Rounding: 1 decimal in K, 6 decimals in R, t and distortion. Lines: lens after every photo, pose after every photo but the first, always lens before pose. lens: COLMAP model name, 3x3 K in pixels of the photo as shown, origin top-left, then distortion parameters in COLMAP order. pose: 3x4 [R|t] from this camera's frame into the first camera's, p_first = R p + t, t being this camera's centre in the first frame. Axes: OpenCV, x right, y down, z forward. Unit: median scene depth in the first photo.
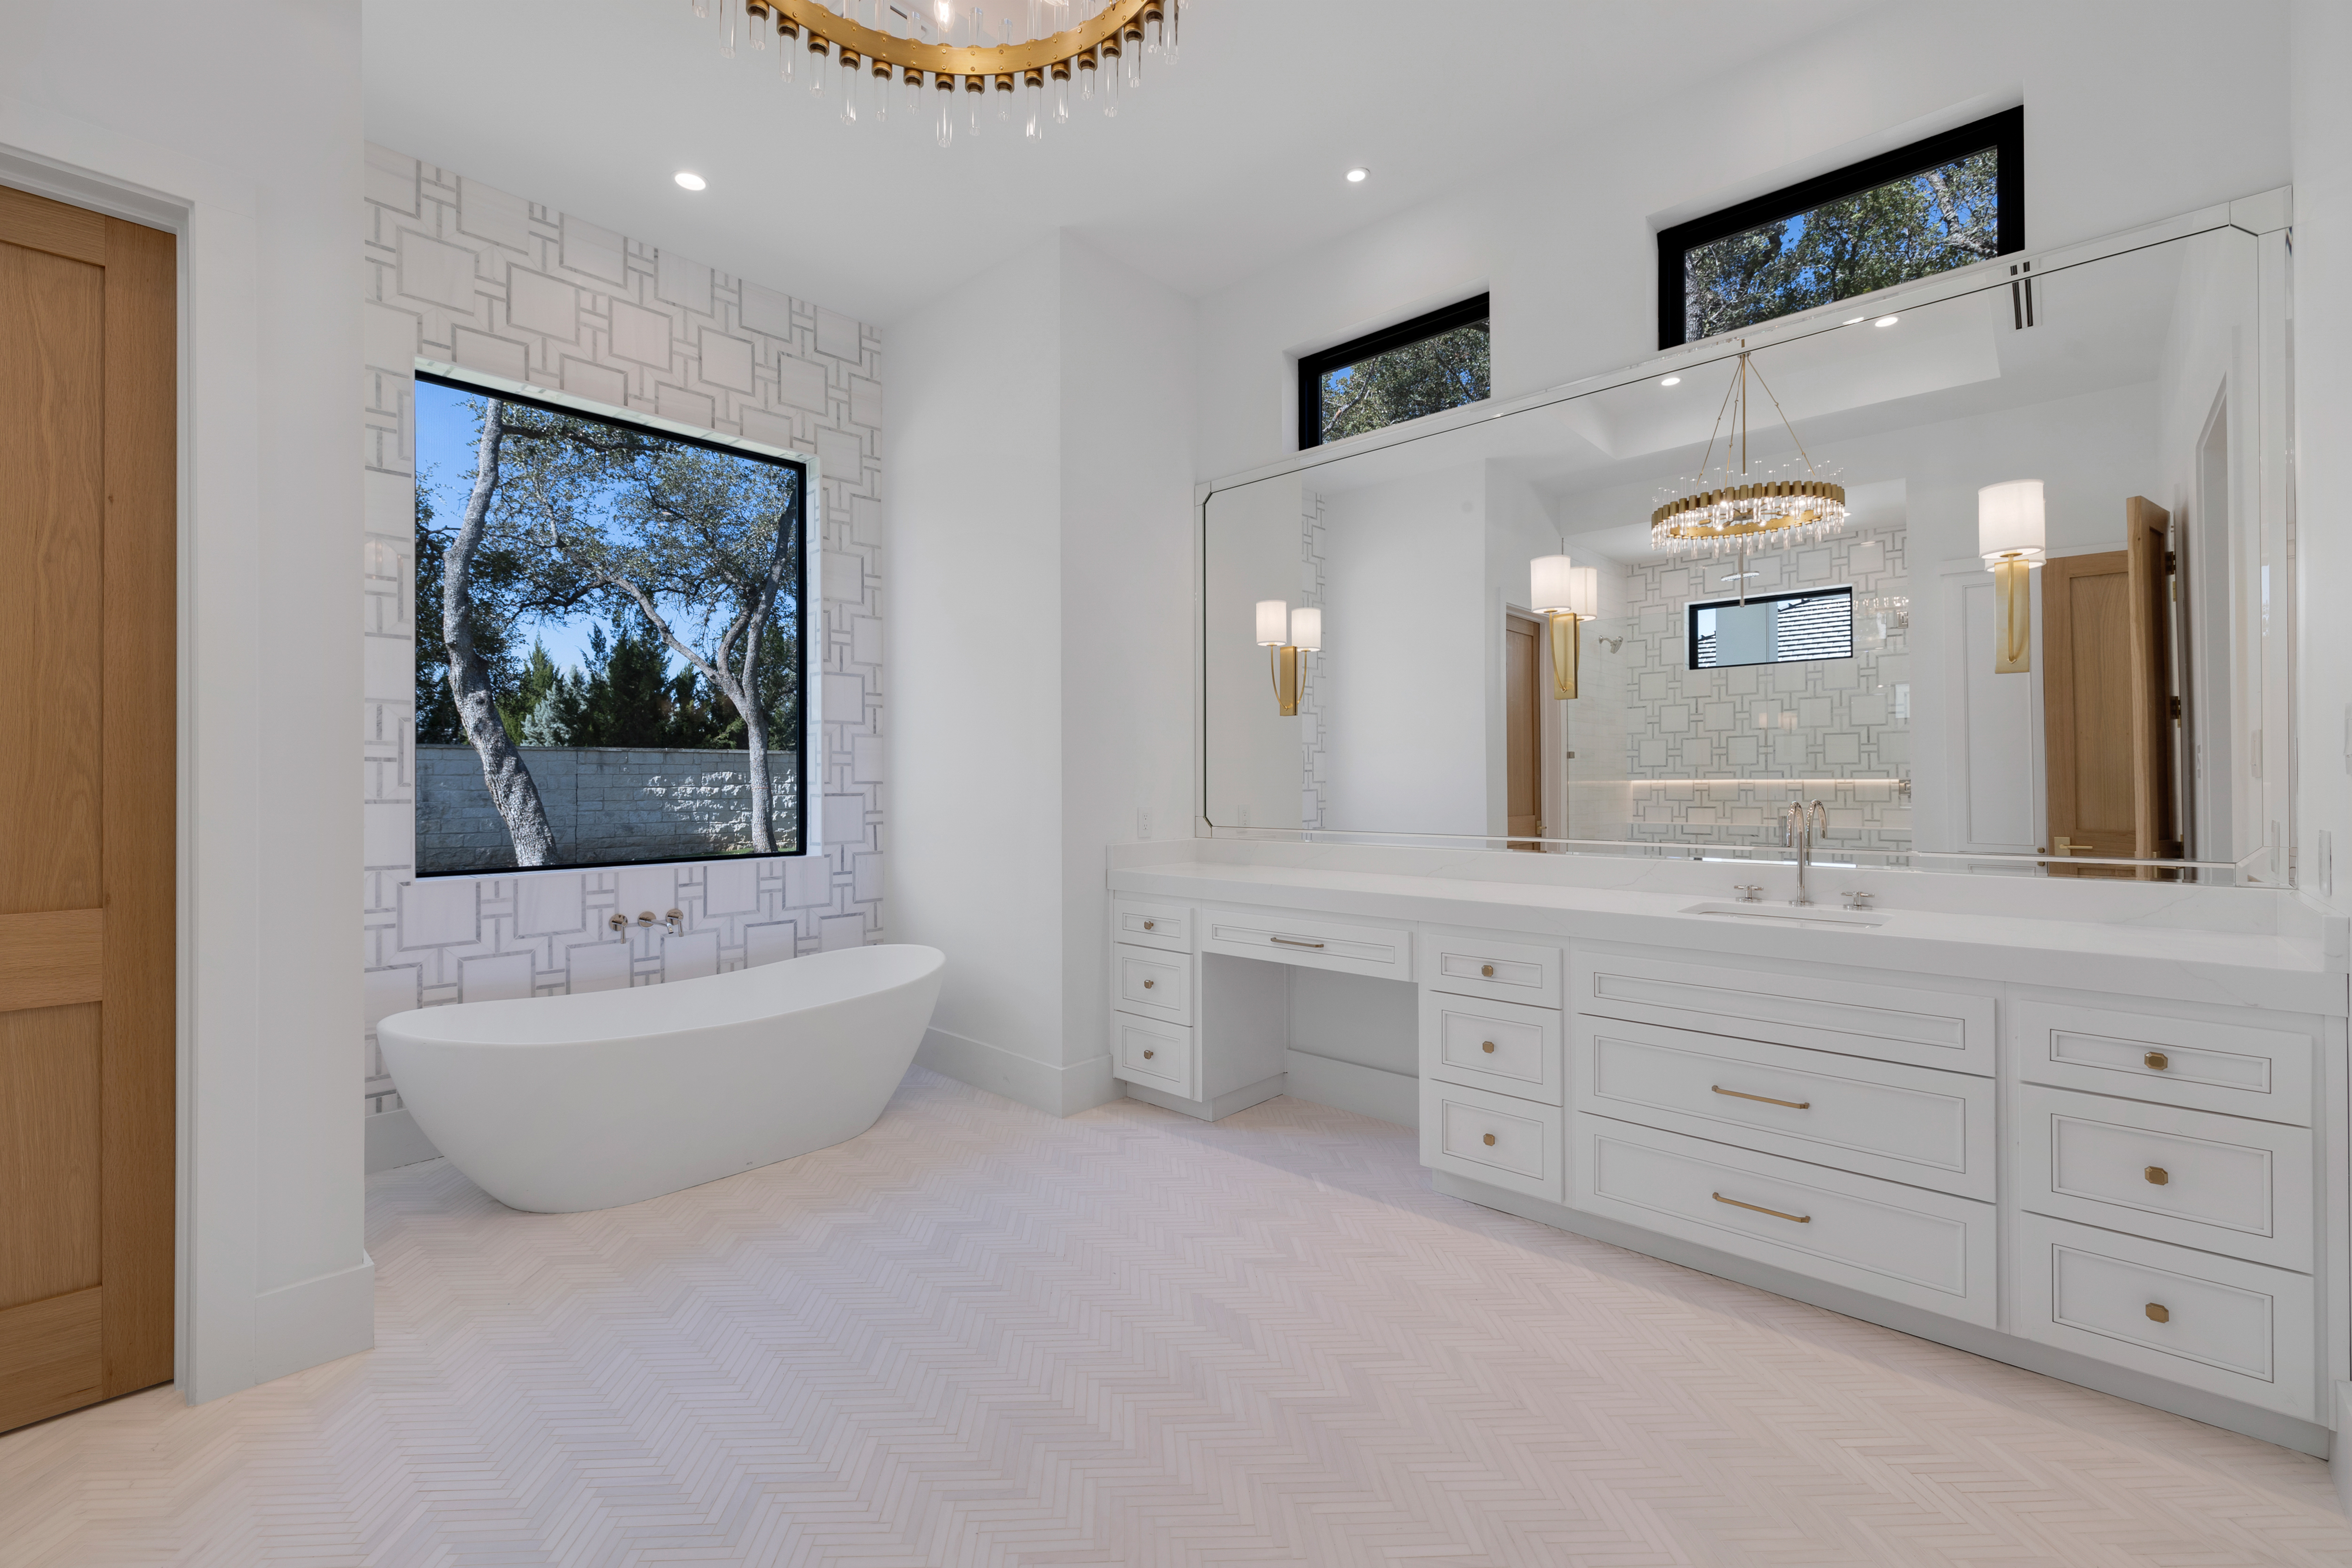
lens RADIAL K [[982.8, 0, 1180.1], [0, 982.8, 779.1], [0, 0, 1]] dist [-0.000766, 0.000076]
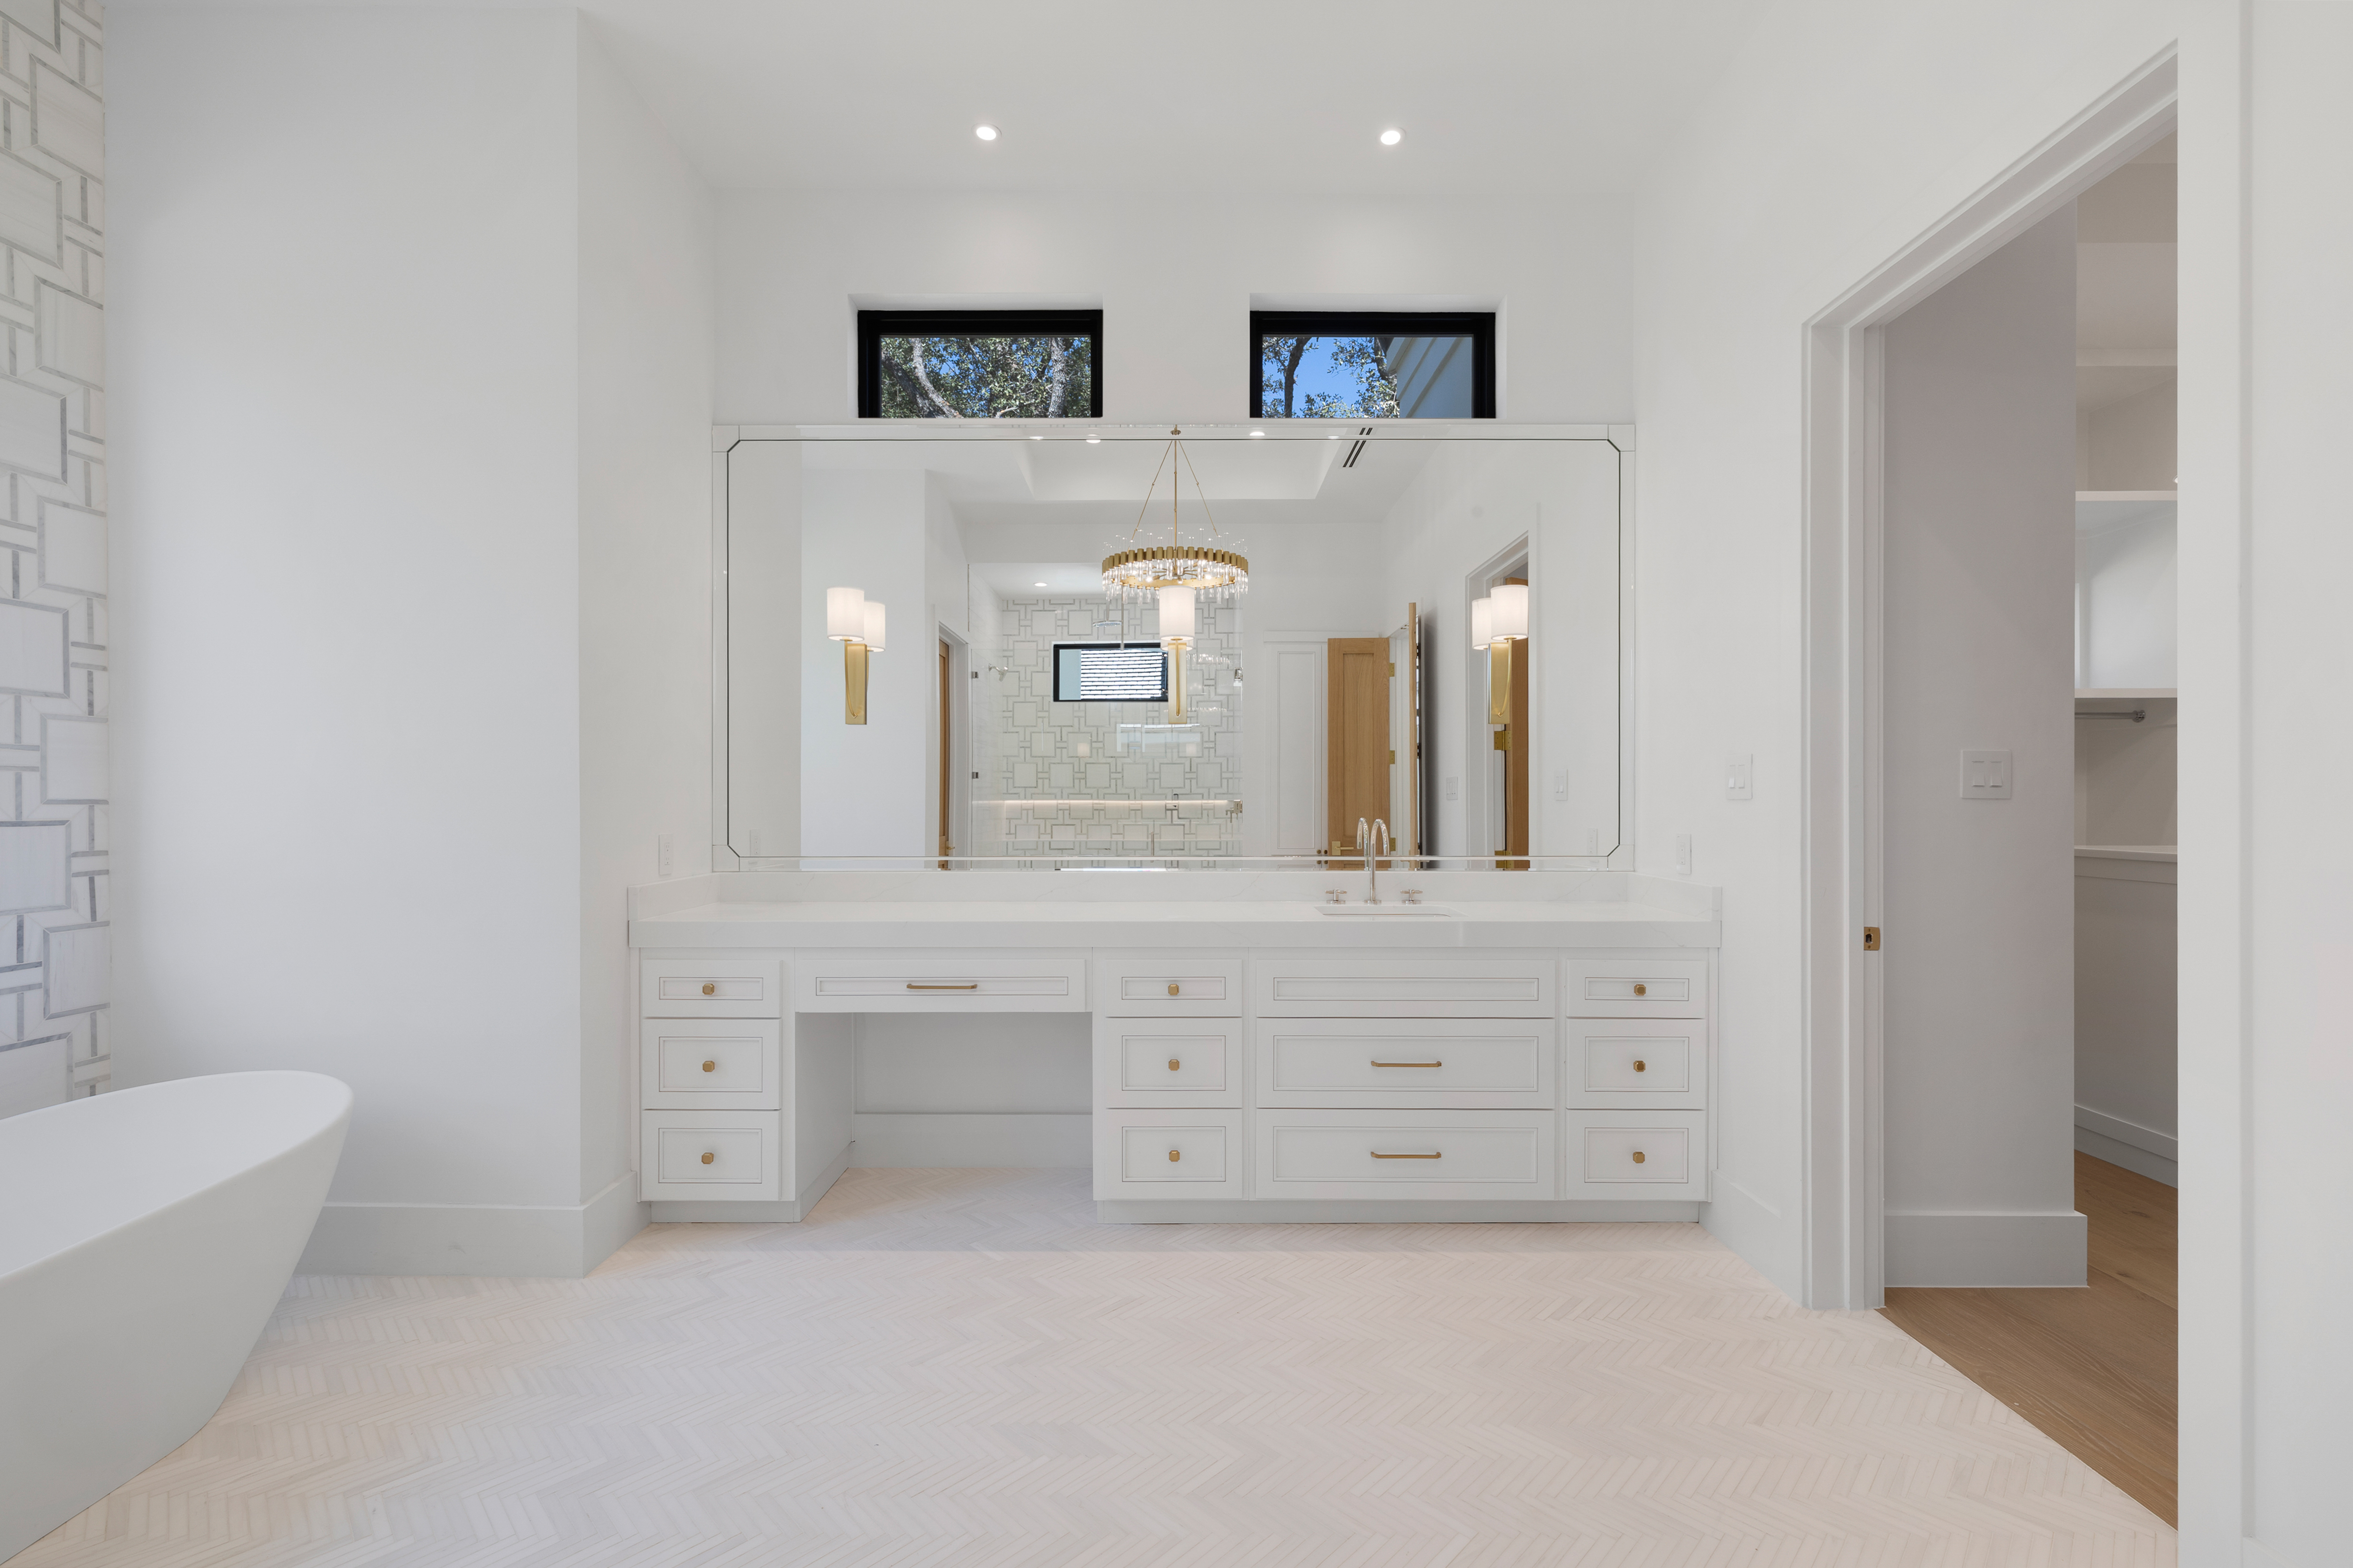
lens RADIAL K [[973.6, 0, 1172.2], [0, 973.6, 807.1], [0, 0, 1]] dist [-0.001047, -0.000033]
pose [[0.740290, -0.001872, 0.672285, -0.263844], [-0.003715, 0.999969, 0.006875, 0.000604], [-0.672278, -0.007587, 0.740260, 0.191297]]
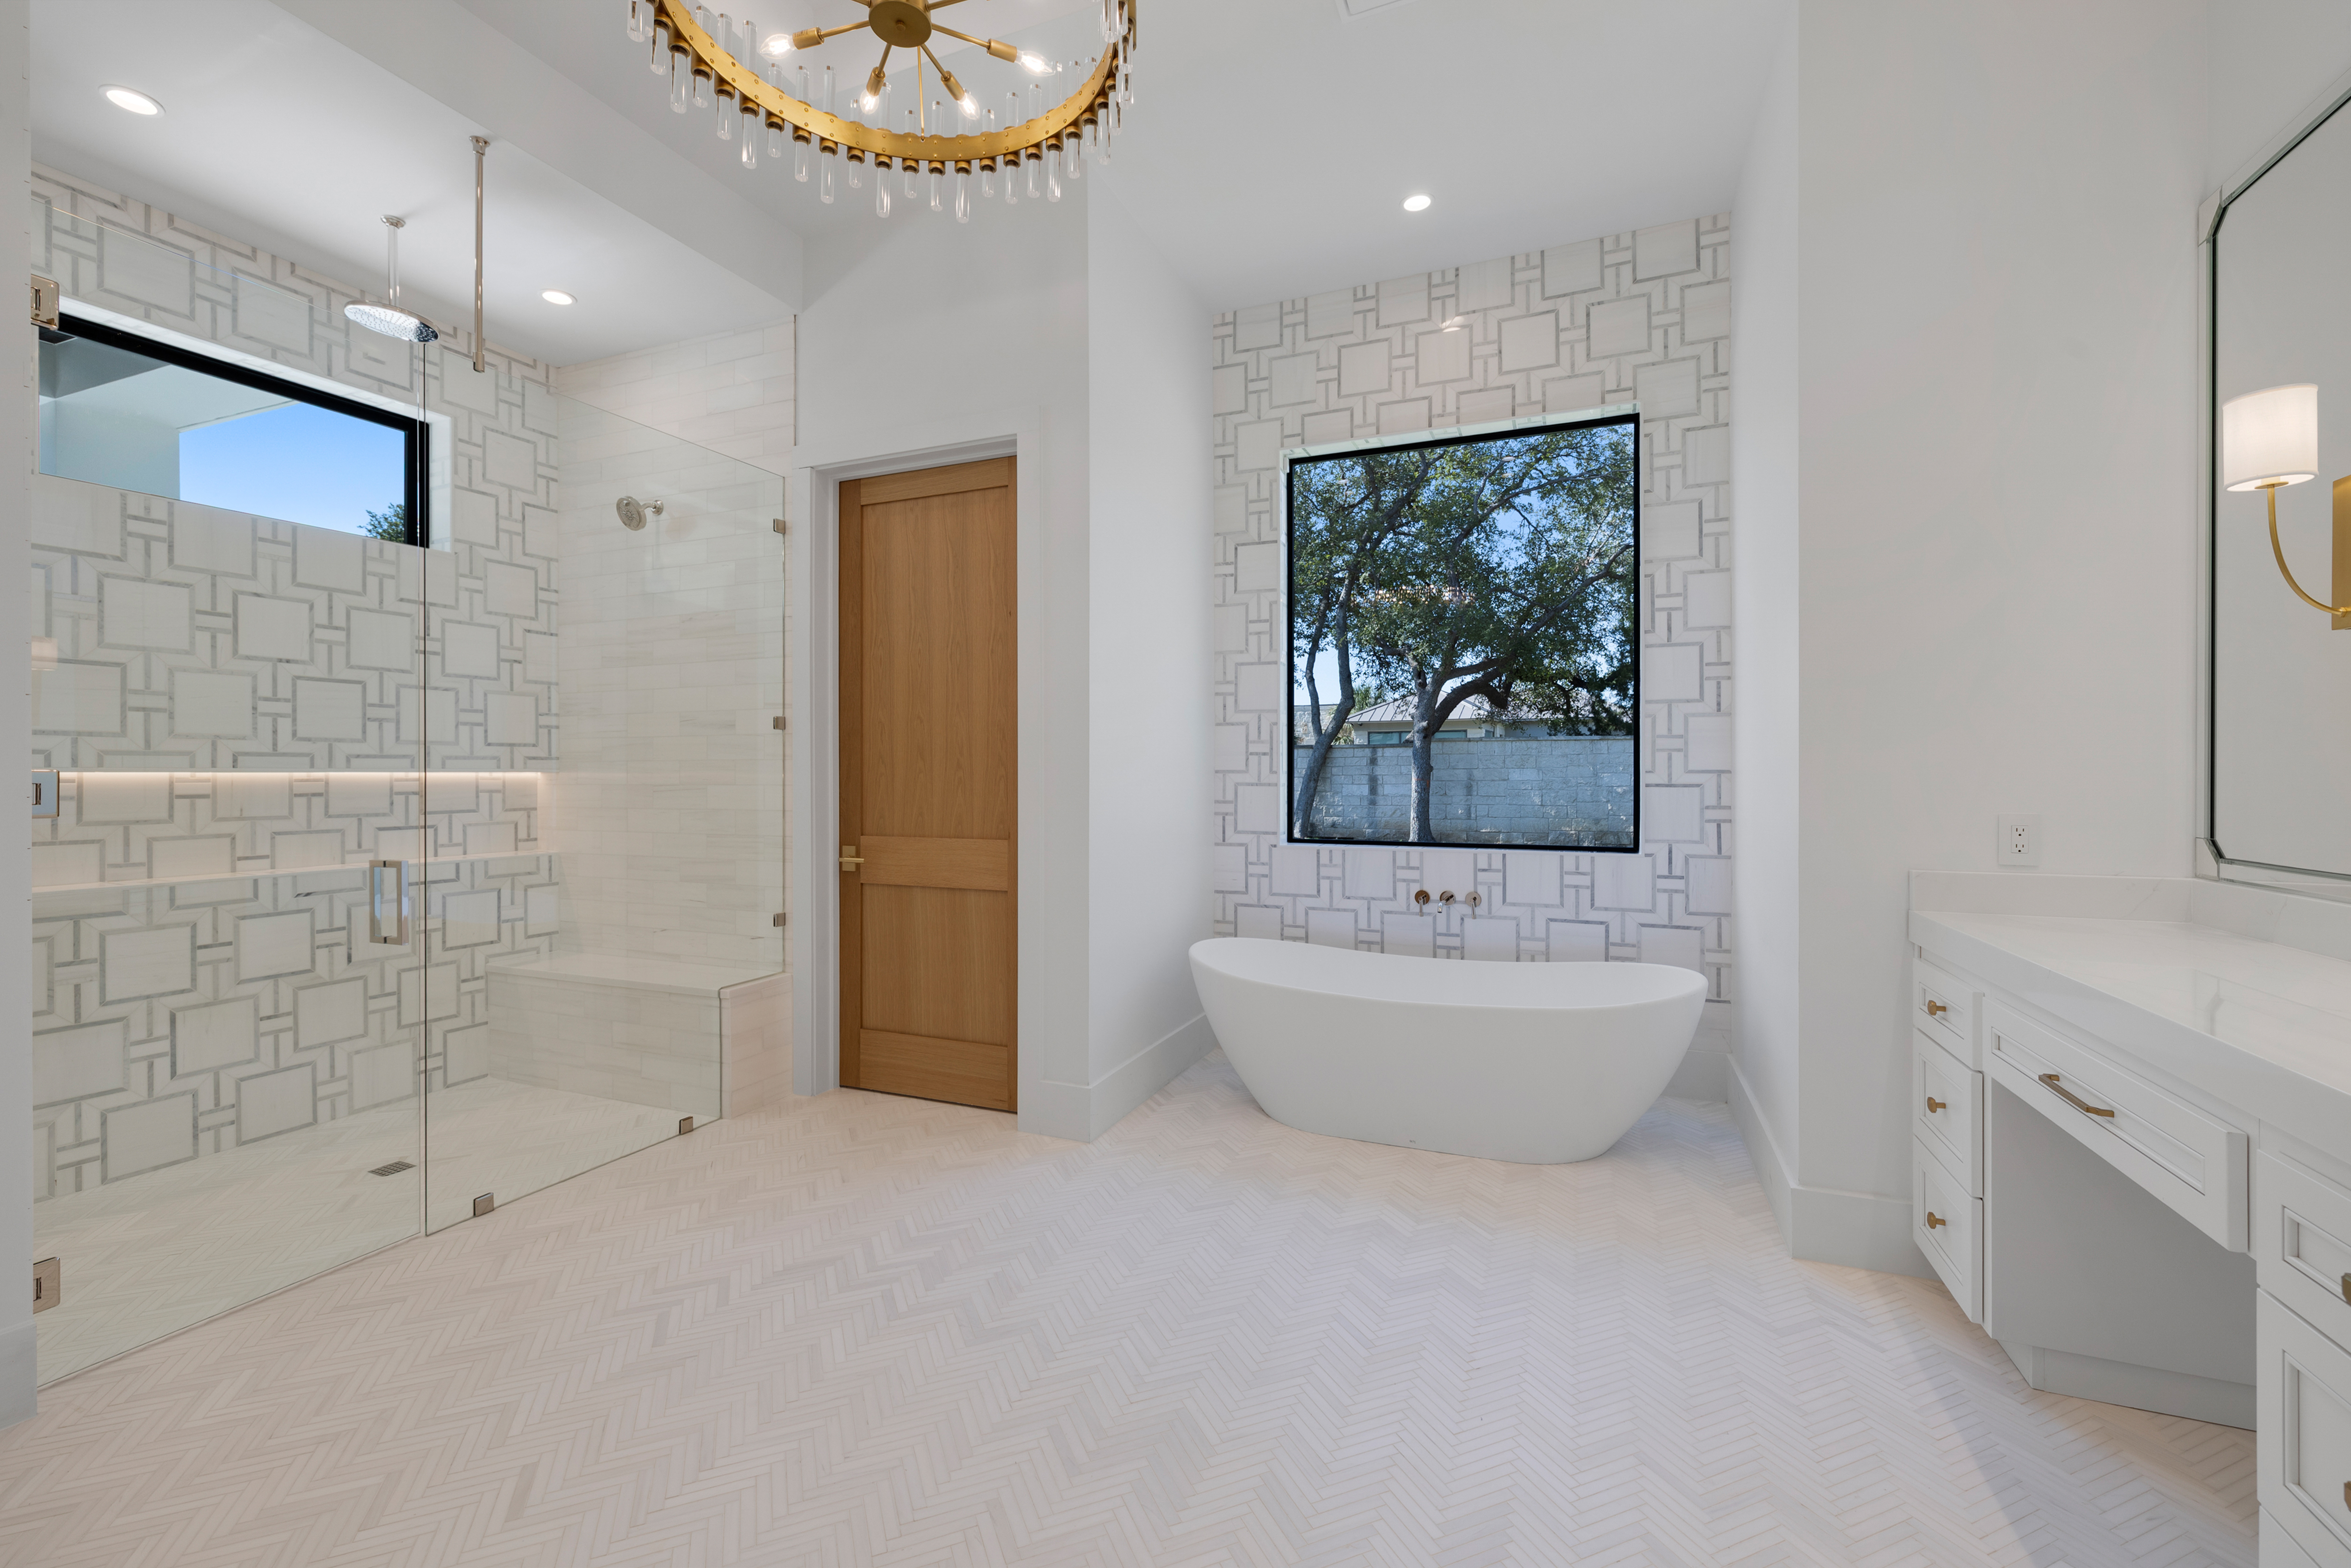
lens RADIAL K [[996.7, 0, 1168.0], [0, 996.7, 777.5], [0, 0, 1]] dist [-0.000873, 0.000256]
pose [[0.332939, 0.007597, -0.942918, 0.374449], [0.002180, 0.999959, 0.008827, 0.000531], [0.942946, -0.004995, 0.332908, 0.337925]]
